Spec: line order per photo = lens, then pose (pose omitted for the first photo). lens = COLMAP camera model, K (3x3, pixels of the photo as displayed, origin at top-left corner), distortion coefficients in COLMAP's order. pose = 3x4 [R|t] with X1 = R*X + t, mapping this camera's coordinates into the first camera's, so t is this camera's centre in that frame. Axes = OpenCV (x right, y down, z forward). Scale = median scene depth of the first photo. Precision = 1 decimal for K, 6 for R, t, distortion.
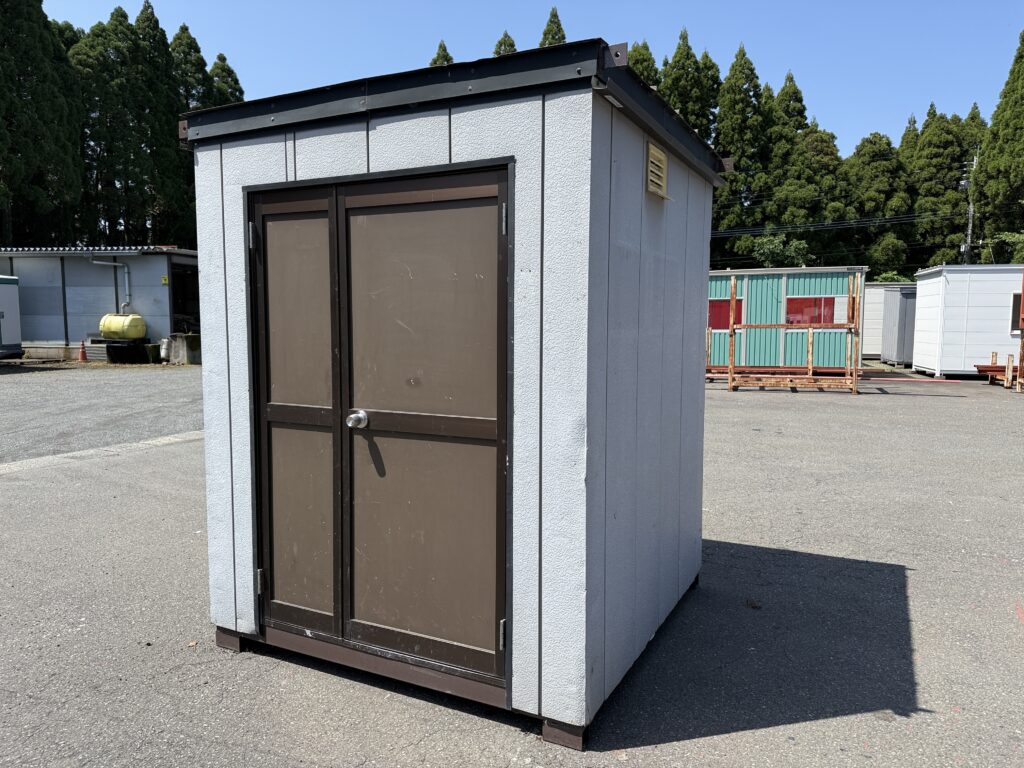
lens RADIAL K [[718.3, 0, 513.6], [0, 718.3, 382.6], [0, 0, 1]] dist [0.016214, -0.020061]
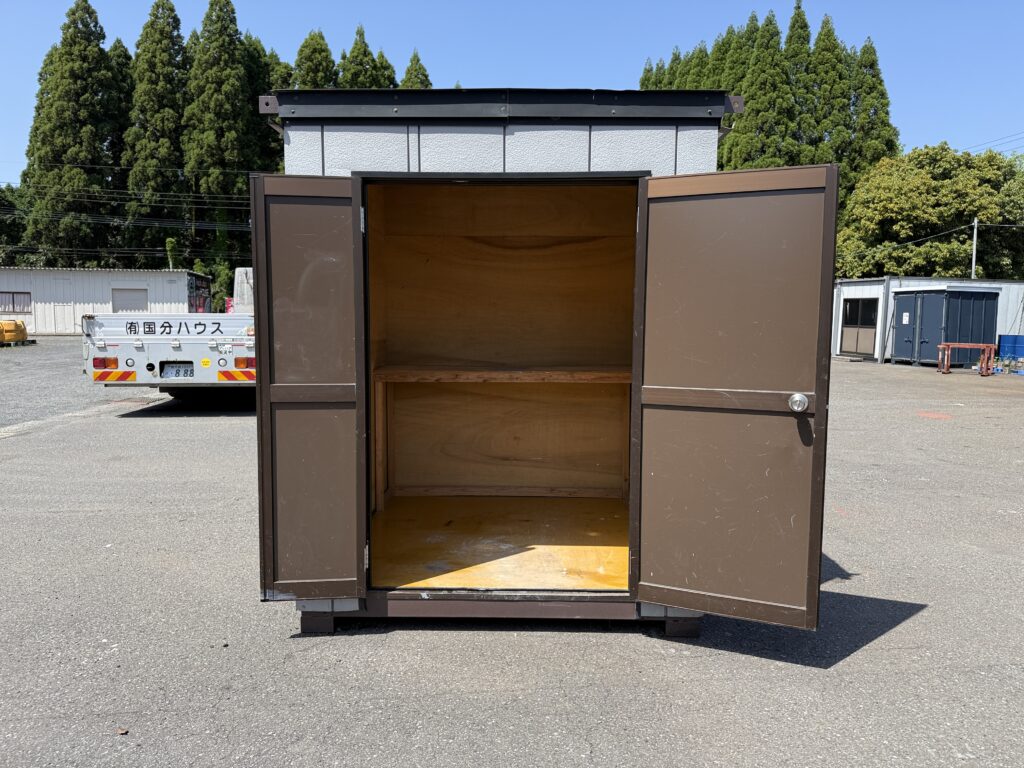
lens RADIAL K [[718.3, 0, 510.4], [0, 718.3, 380.5], [0, 0, 1]] dist [0.016214, -0.020061]
pose [[0.901289, -0.037235, 0.431615, -0.079656], [0.035008, 0.999301, 0.013107, 0.002377], [-0.431802, 0.003296, 0.901963, -0.002163]]
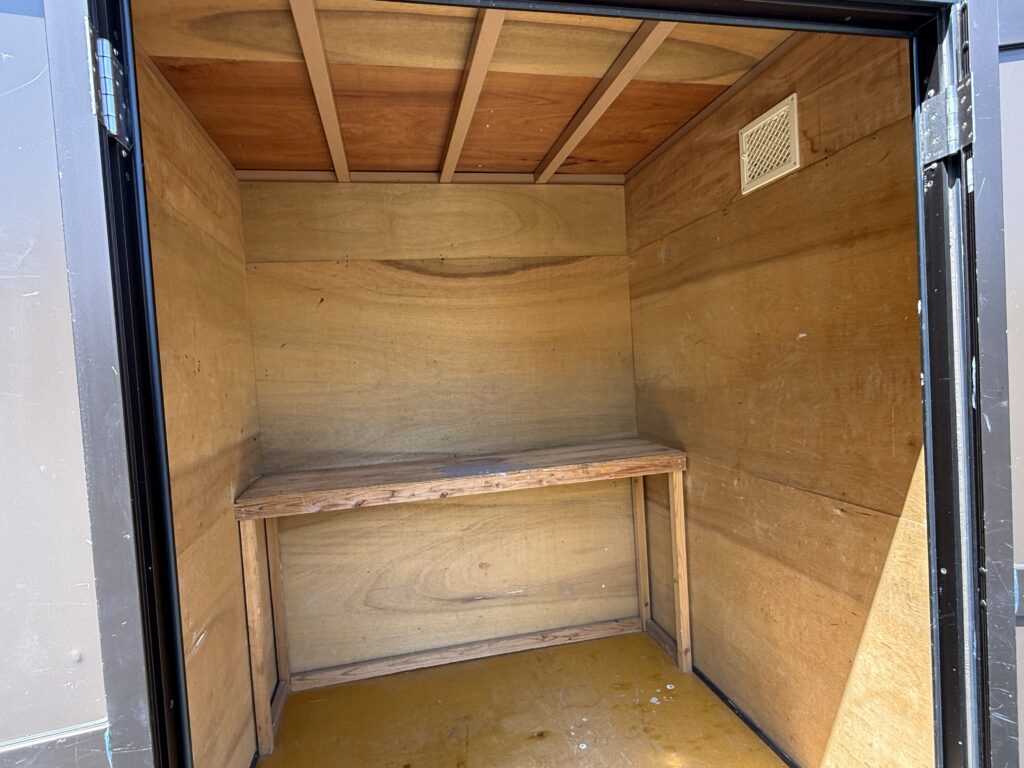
lens RADIAL K [[567.4, 0, 509.6], [0, 567.4, 384.6], [0, 0, 1]] dist [0.000262, -0.001902]
pose [[0.774581, -0.075920, 0.627901, -0.049921], [0.117287, 0.992792, -0.024646, -0.008663], [-0.621504, 0.092735, 0.777903, 0.094372]]
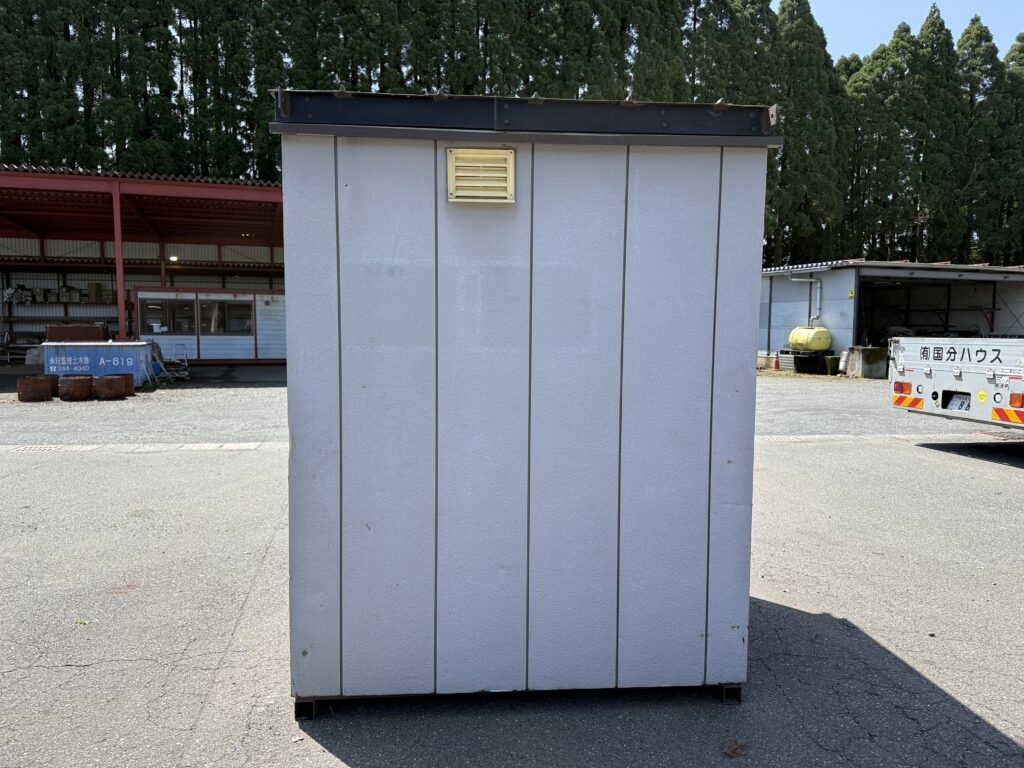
lens RADIAL K [[718.3, 0, 510.7], [0, 718.3, 381.3], [0, 0, 1]] dist [0.016214, -0.020061]
pose [[0.528220, 0.061736, -0.846861, 0.125042], [-0.077649, 0.996686, 0.024225, -0.006900], [0.845550, 0.052962, 0.531263, 0.069479]]
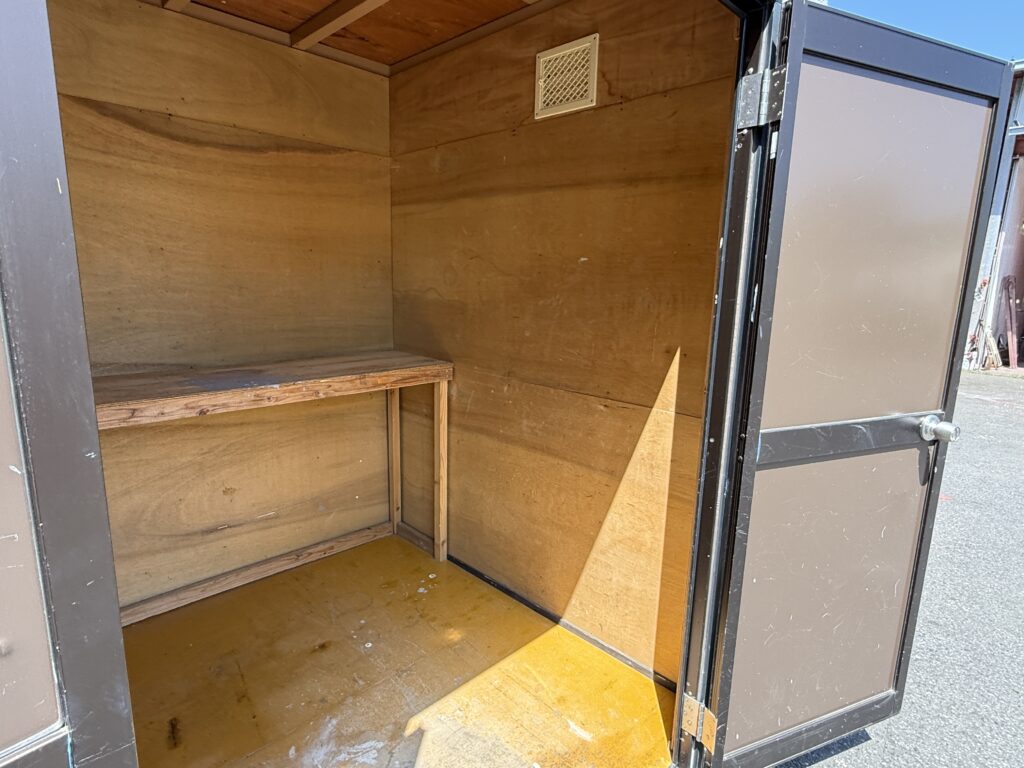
lens RADIAL K [[567.4, 0, 512.7], [0, 567.4, 387.8], [0, 0, 1]] dist [0.000262, -0.001902]
pose [[0.313551, -0.179966, 0.932361, -0.059100], [0.053895, 0.983666, 0.171744, -0.008600], [-0.948041, -0.003600, 0.318129, 0.108831]]
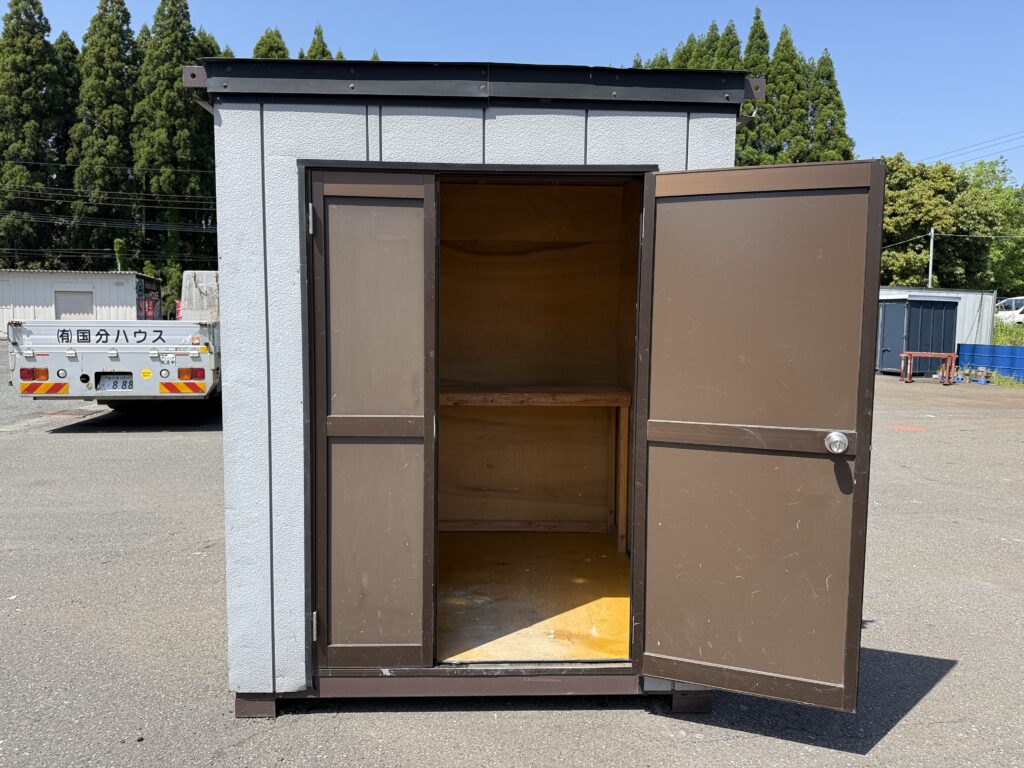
lens RADIAL K [[718.3, 0, 511.1], [0, 718.3, 381.7], [0, 0, 1]] dist [0.016214, -0.020061]
pose [[0.875896, -0.034820, 0.481243, -0.072800], [0.034184, 0.999365, 0.010091, -0.001738], [-0.481288, 0.007613, 0.876529, 0.018743]]
